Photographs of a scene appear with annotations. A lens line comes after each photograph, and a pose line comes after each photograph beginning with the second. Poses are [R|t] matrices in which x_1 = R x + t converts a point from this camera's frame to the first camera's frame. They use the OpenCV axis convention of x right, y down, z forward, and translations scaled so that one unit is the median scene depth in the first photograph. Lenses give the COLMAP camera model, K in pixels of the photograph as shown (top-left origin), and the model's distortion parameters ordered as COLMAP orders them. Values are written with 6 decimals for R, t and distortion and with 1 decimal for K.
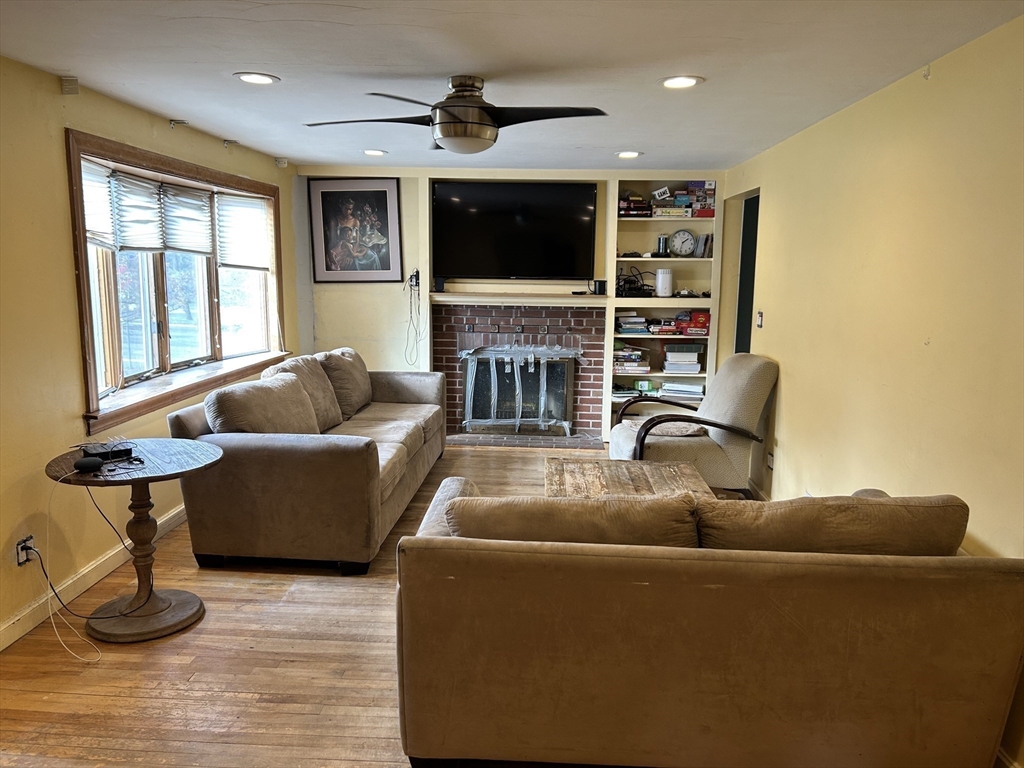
lens RADIAL K [[762.3, 0, 512.0], [0, 762.3, 384.0], [0, 0, 1]] dist [0.053036, -0.046853]
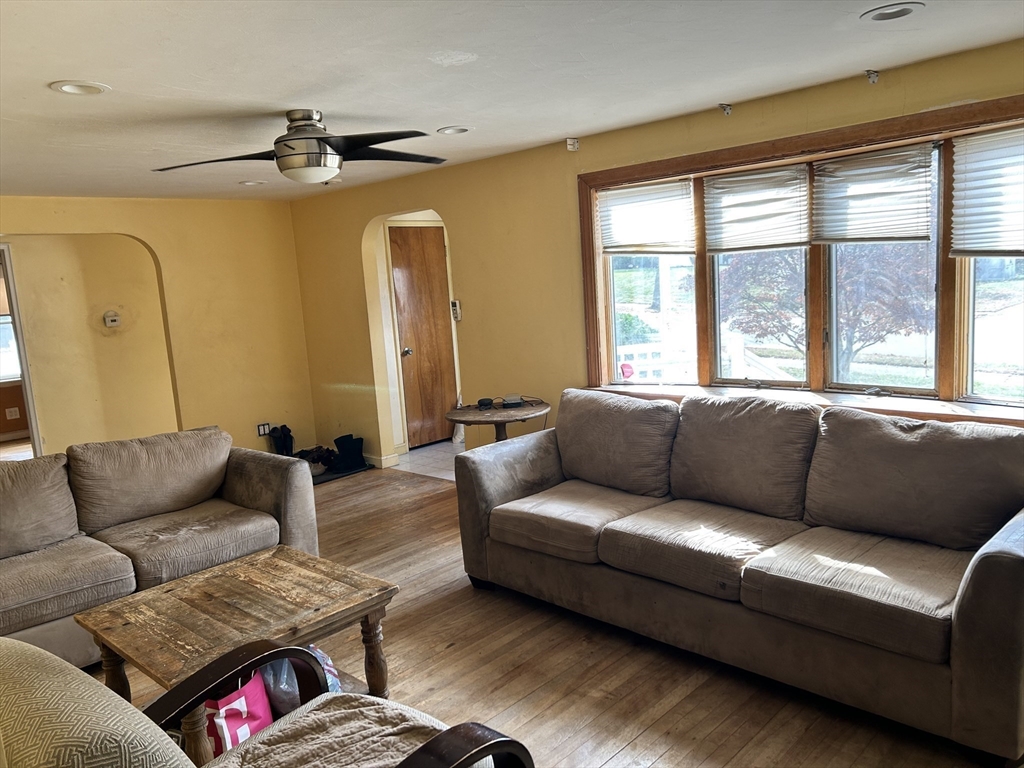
lens RADIAL K [[762.3, 0, 512.0], [0, 762.3, 384.0], [0, 0, 1]] dist [0.053036, -0.046853]
pose [[-0.653664, 0.143708, -0.743015, 0.480339], [-0.058301, 0.969325, 0.238769, -0.251812], [0.754536, 0.199393, -0.625234, 1.591006]]
